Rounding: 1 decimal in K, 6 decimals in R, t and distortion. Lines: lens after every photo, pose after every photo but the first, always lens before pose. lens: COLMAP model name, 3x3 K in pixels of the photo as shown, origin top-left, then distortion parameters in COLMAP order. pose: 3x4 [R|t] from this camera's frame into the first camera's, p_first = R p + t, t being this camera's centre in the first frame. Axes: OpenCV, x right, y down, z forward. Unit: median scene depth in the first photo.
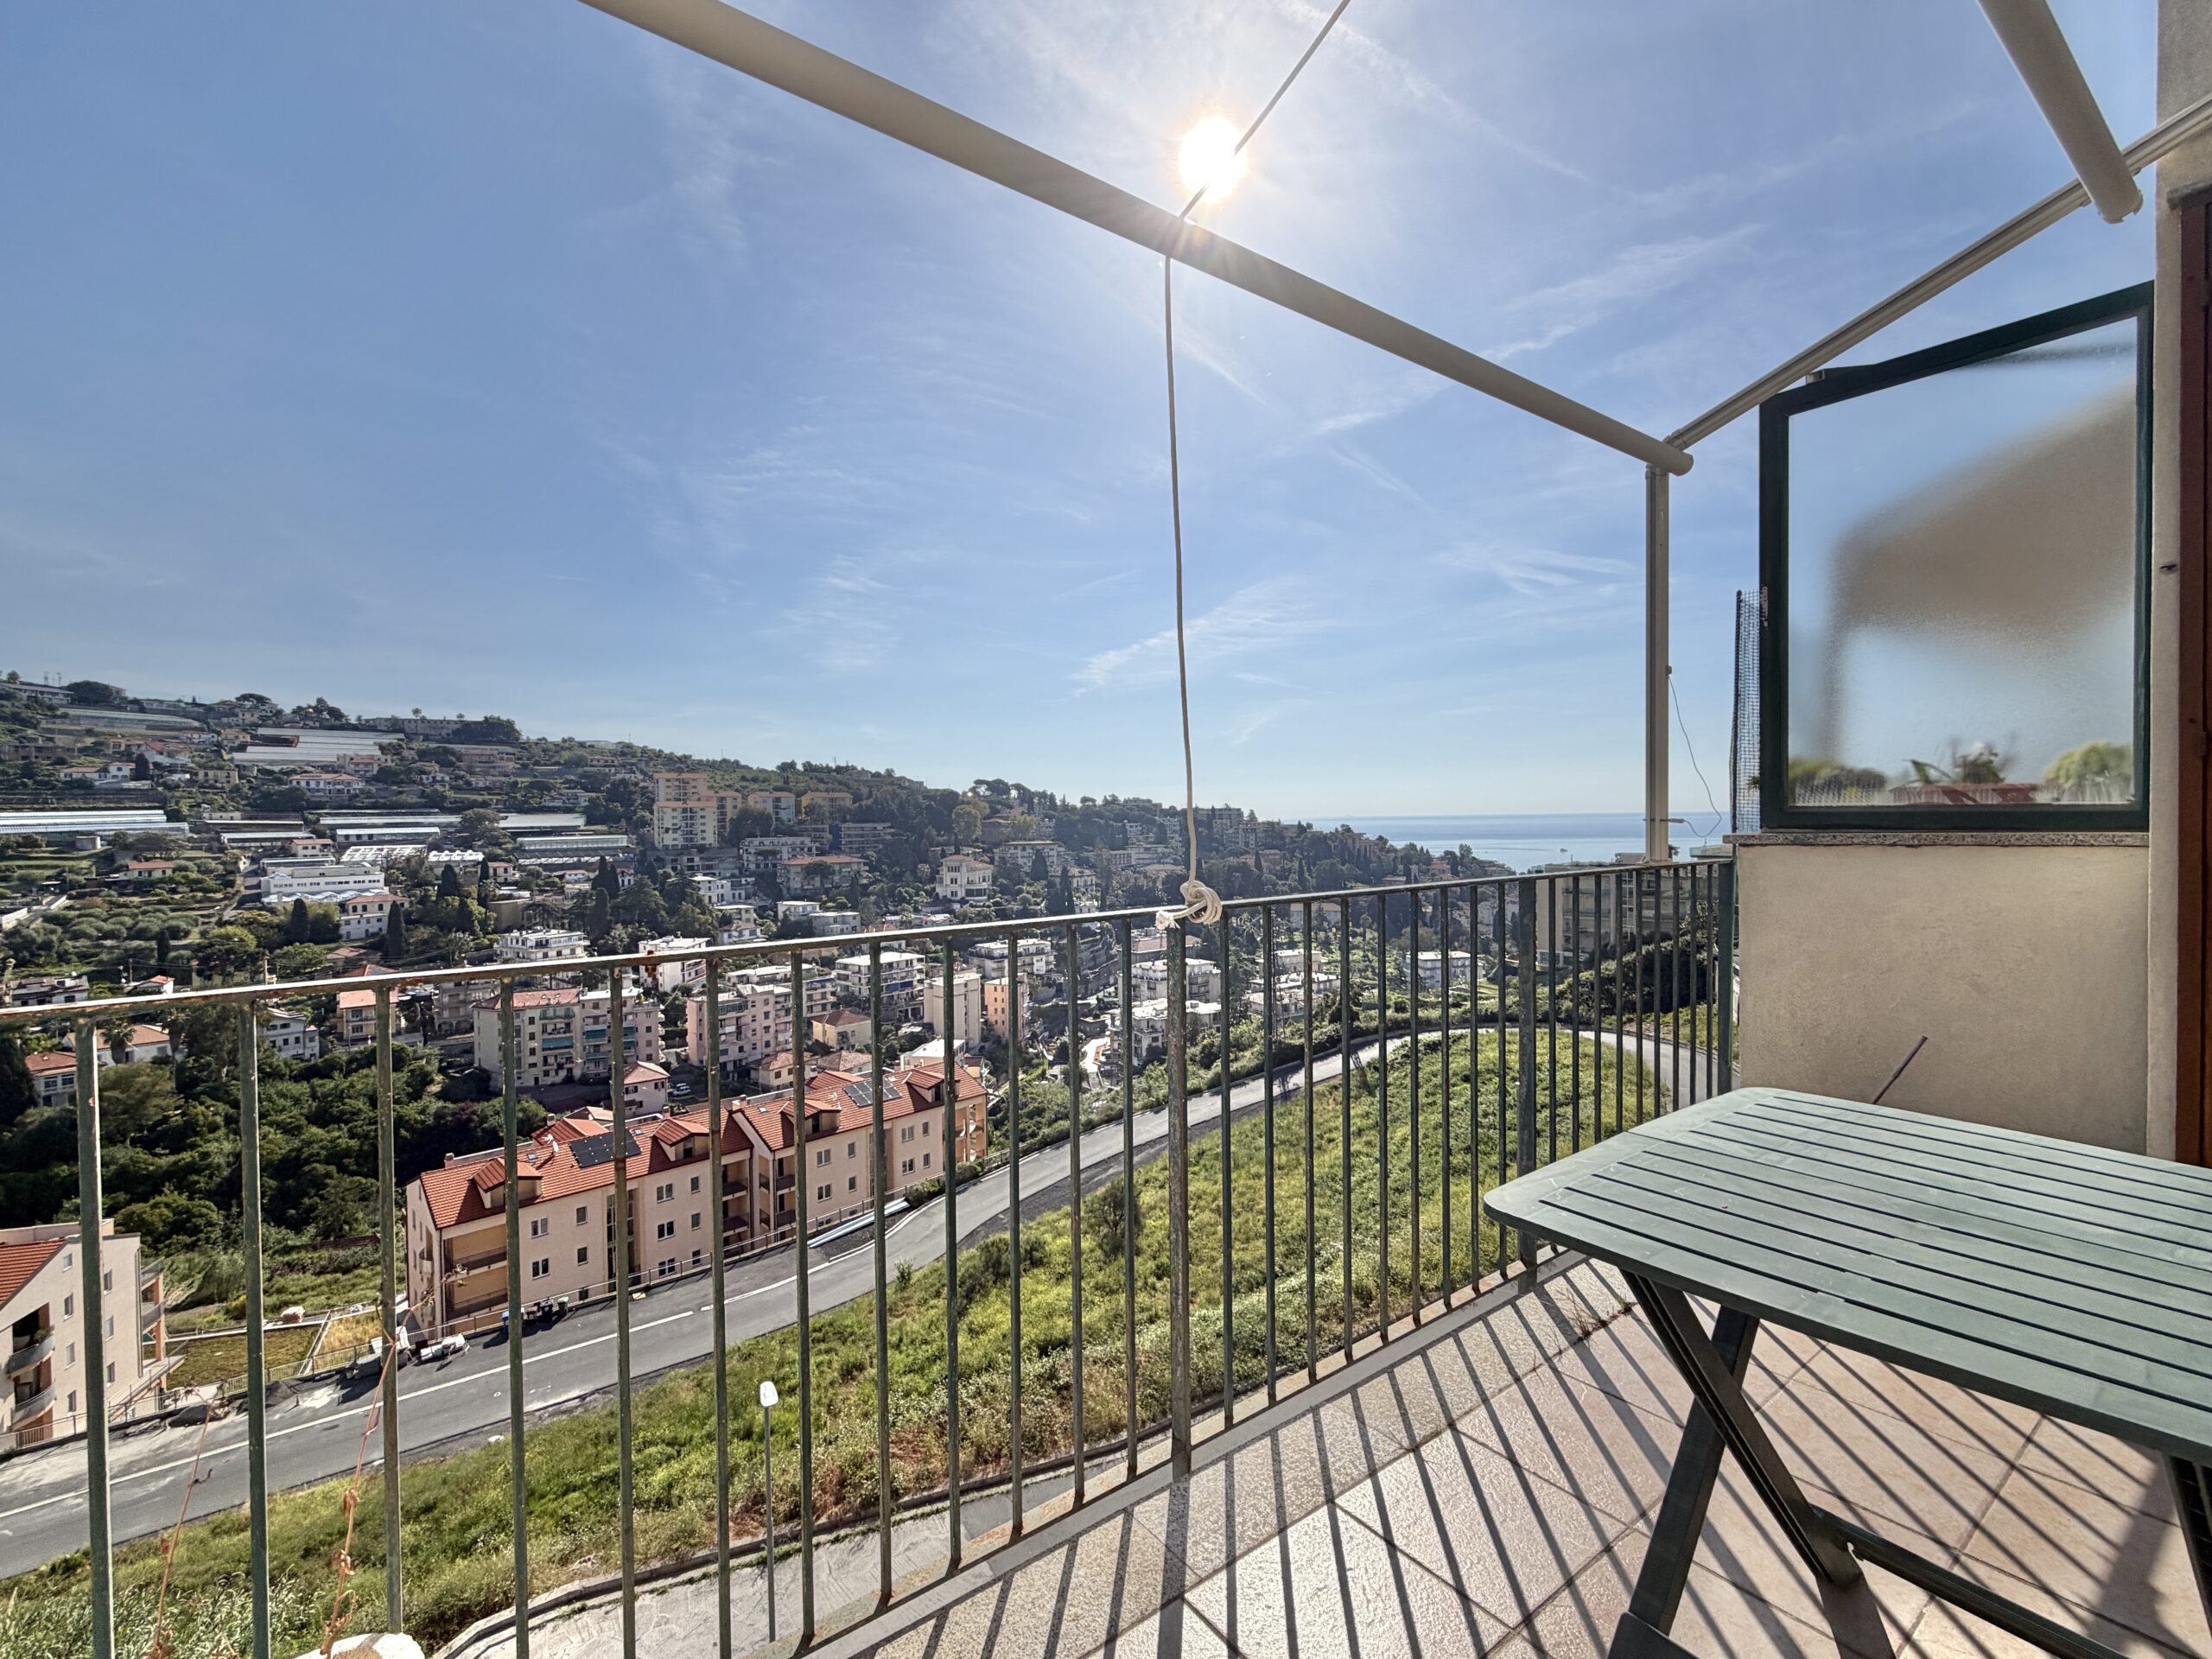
lens RADIAL K [[970.1, 0, 1106.0], [0, 970.1, 829.5], [0, 0, 1]] dist [0.000704, -0.000158]
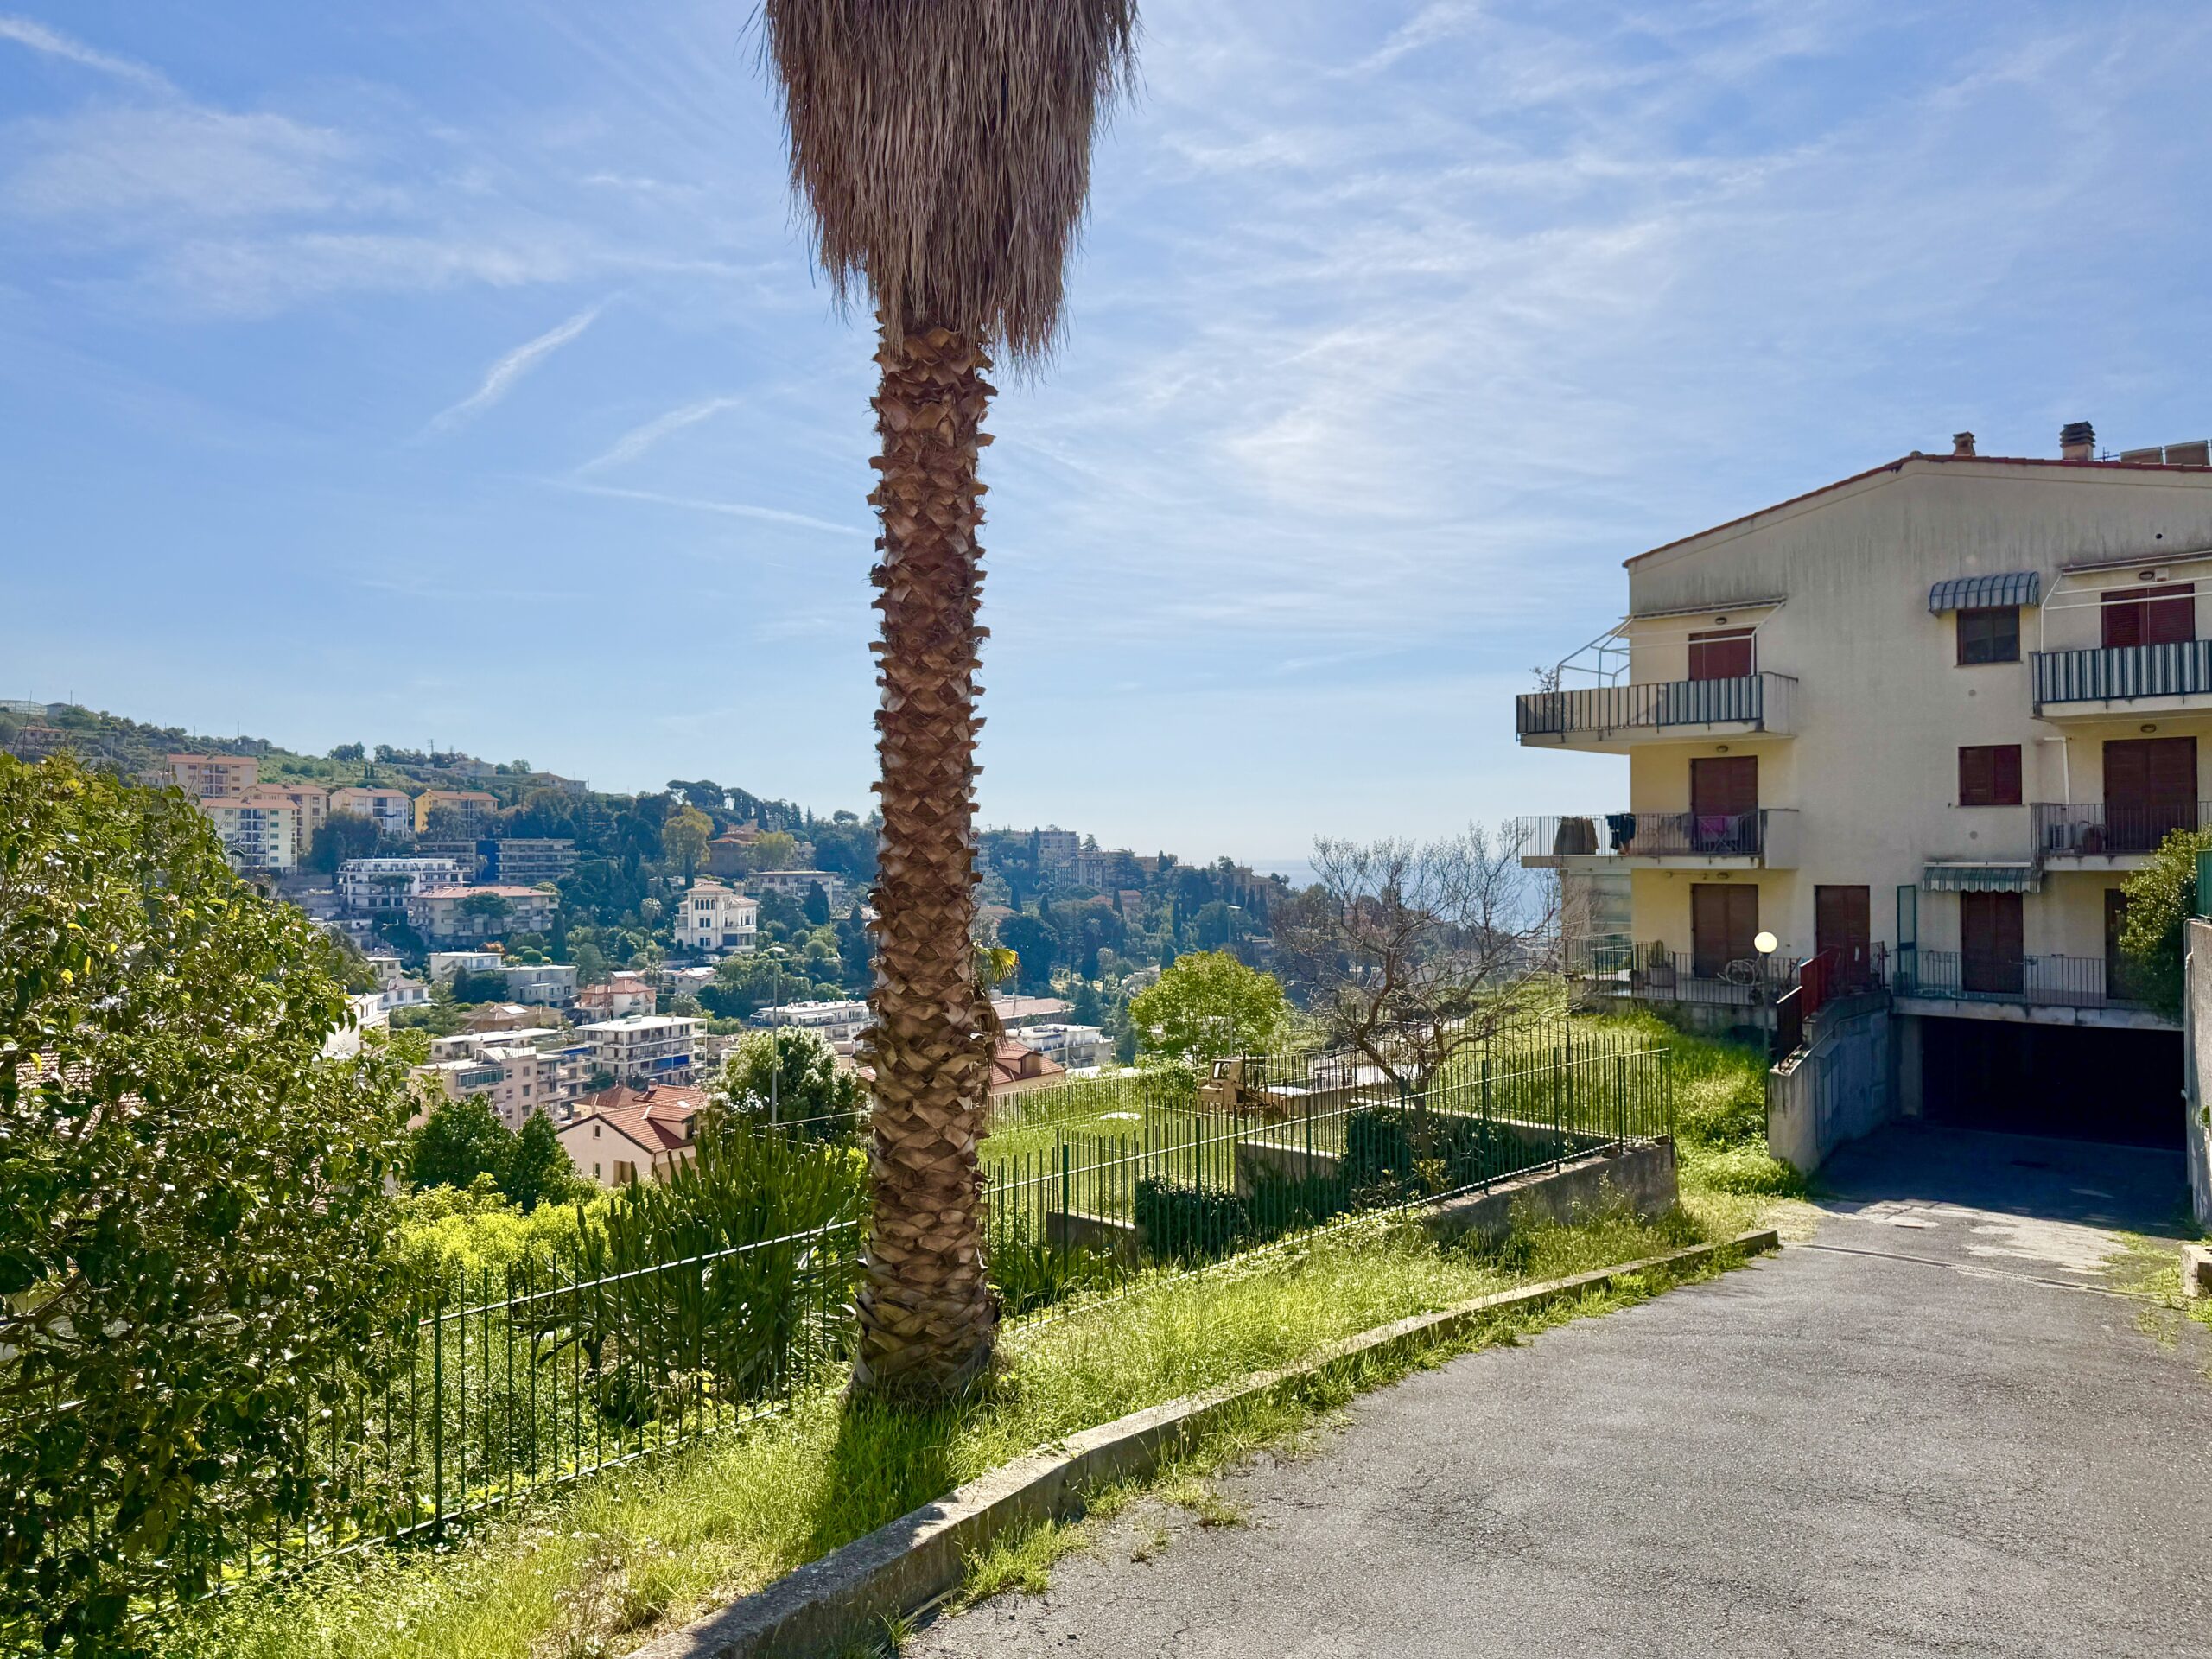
lens RADIAL K [[1588.4, 0, 1065.4], [0, 1588.4, 818.9], [0, 0, 1]] dist [0.227606, -0.270545]
pose [[0.984532, 0.014917, 0.174567, -0.214283], [-0.008080, 0.999175, -0.039808, 0.047857], [-0.175016, 0.037782, 0.983840, -0.296239]]
